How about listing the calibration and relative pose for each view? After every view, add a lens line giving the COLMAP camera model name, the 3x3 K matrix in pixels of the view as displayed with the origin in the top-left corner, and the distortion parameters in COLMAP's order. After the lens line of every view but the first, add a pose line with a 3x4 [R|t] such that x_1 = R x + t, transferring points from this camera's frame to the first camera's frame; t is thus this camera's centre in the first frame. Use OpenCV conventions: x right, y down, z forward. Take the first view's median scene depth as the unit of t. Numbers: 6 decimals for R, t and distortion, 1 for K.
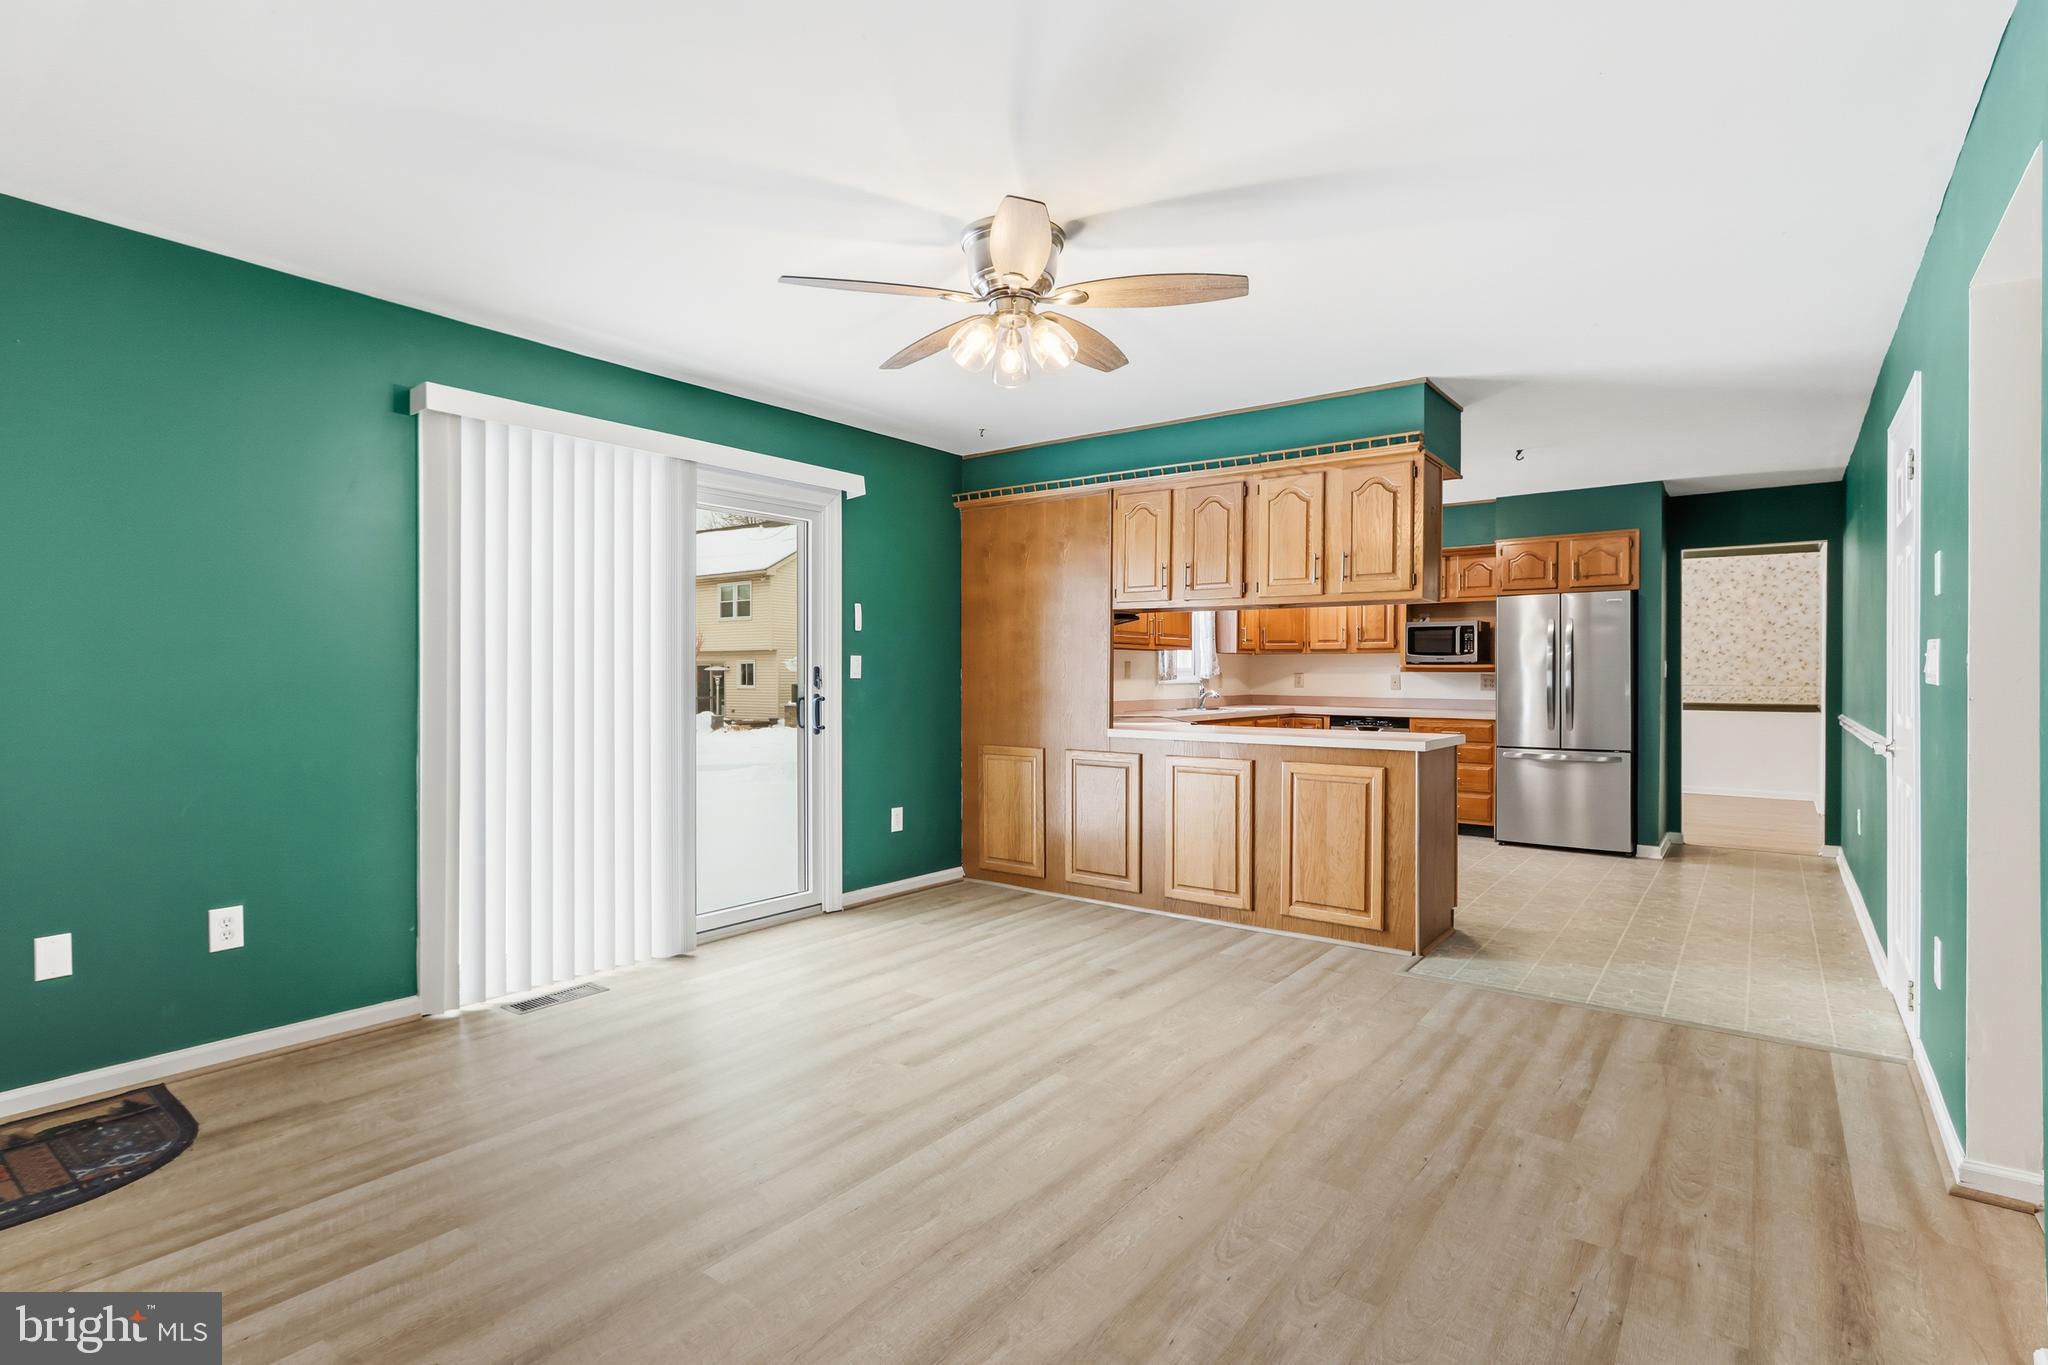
lens RADIAL K [[954.7, 0, 1013.3], [0, 954.7, 679.6], [0, 0, 1]] dist [0.011173, 0.000095]
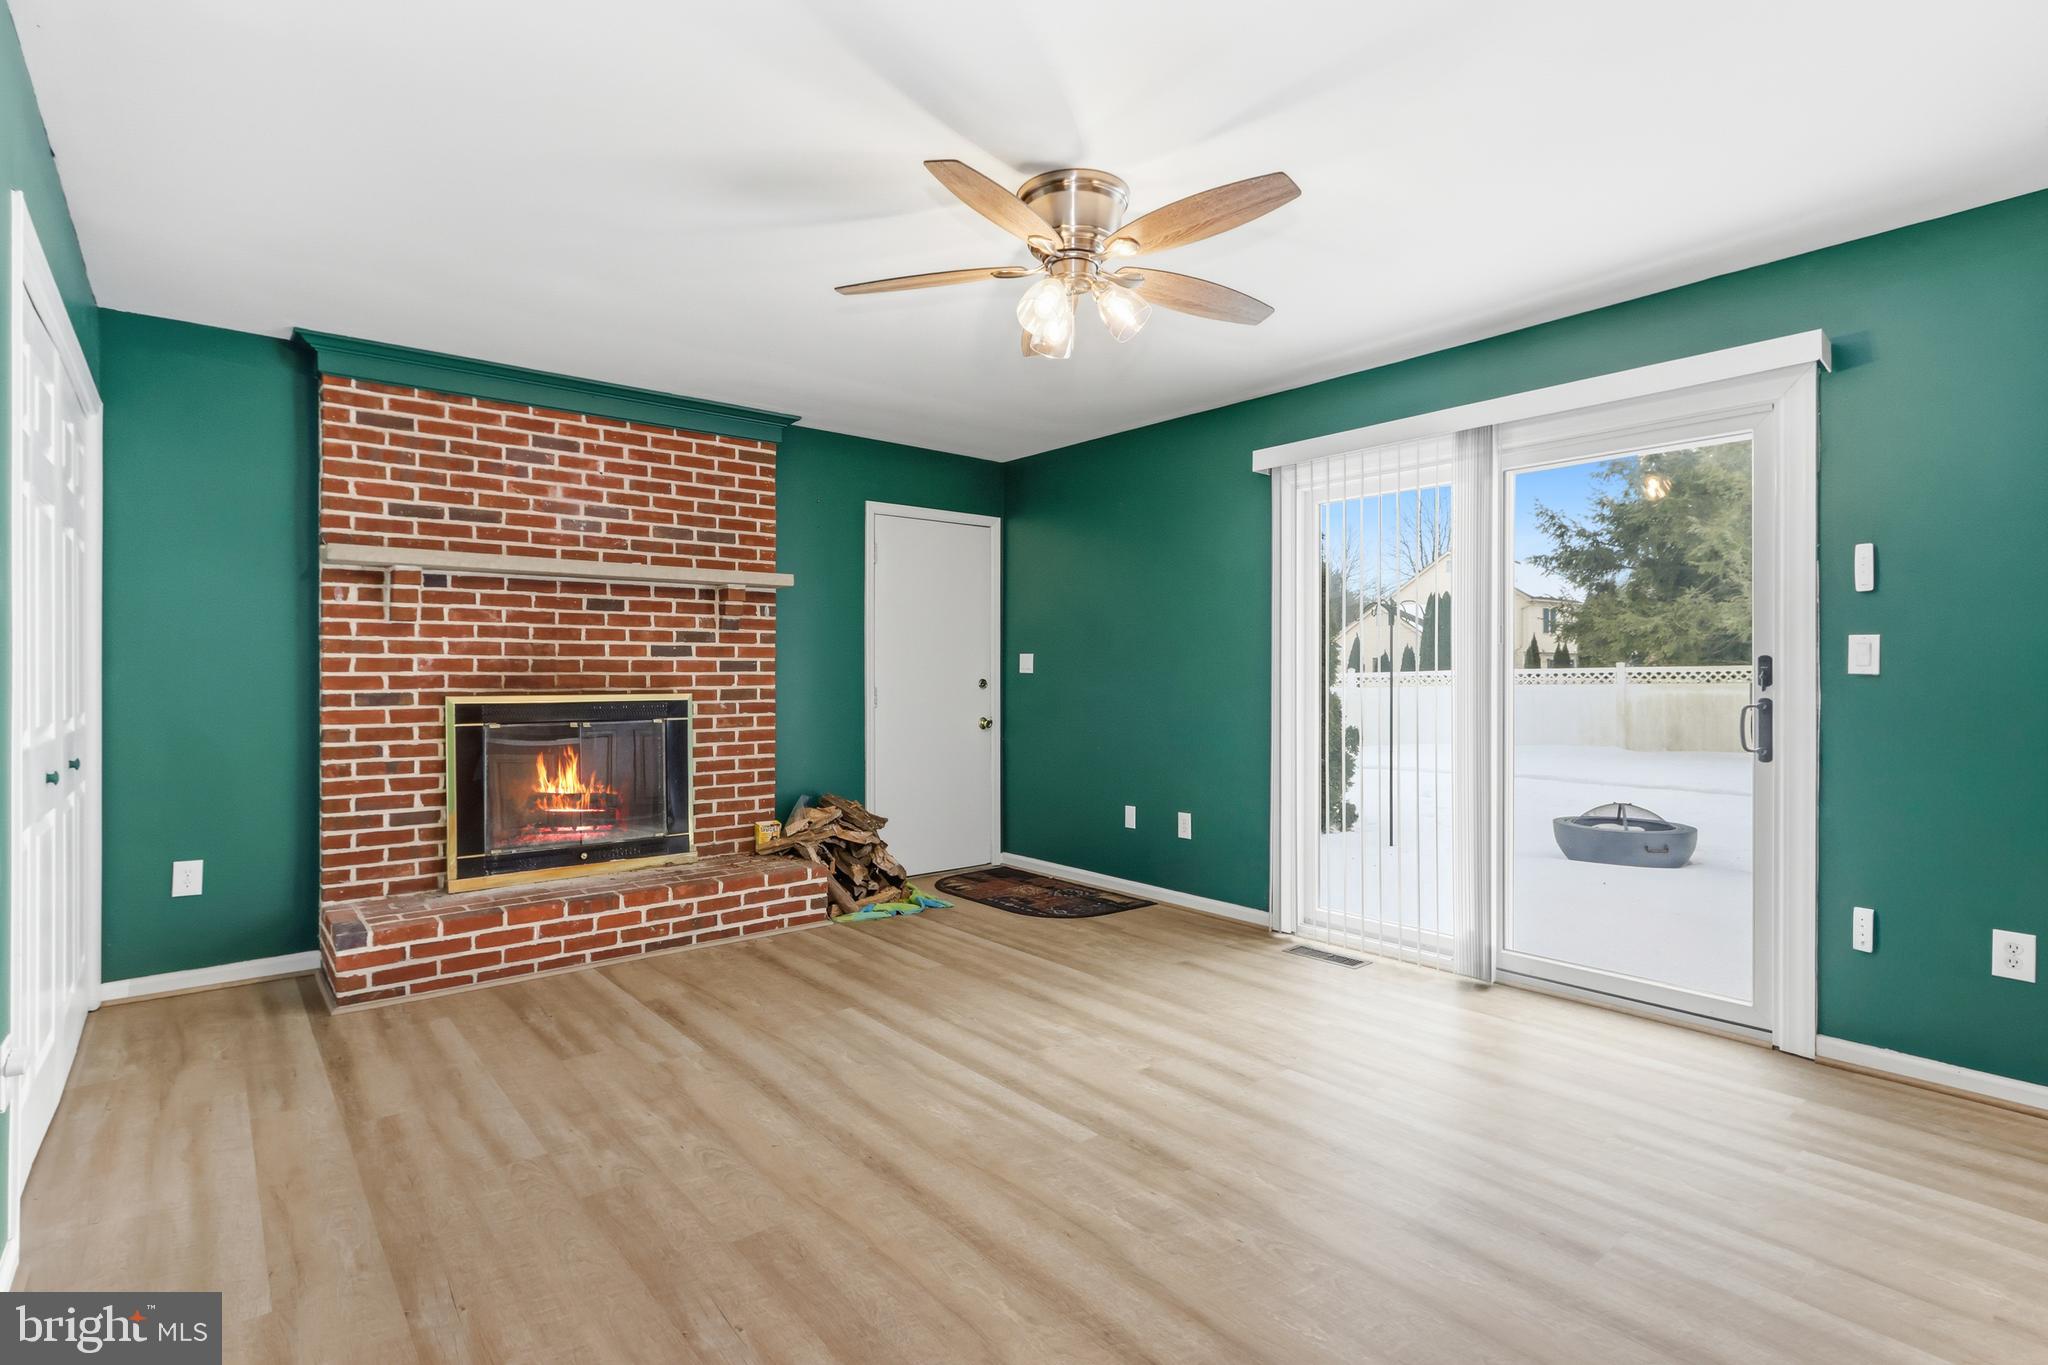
lens RADIAL K [[983.2, 0, 1032.3], [0, 983.2, 677.6], [0, 0, 1]] dist [0.000313, 0.000001]
pose [[-0.201953, -0.001236, -0.979395, 0.959029], [-0.006396, 0.999980, 0.000057, 0.007637], [0.979374, 0.006276, -0.201956, 1.177497]]
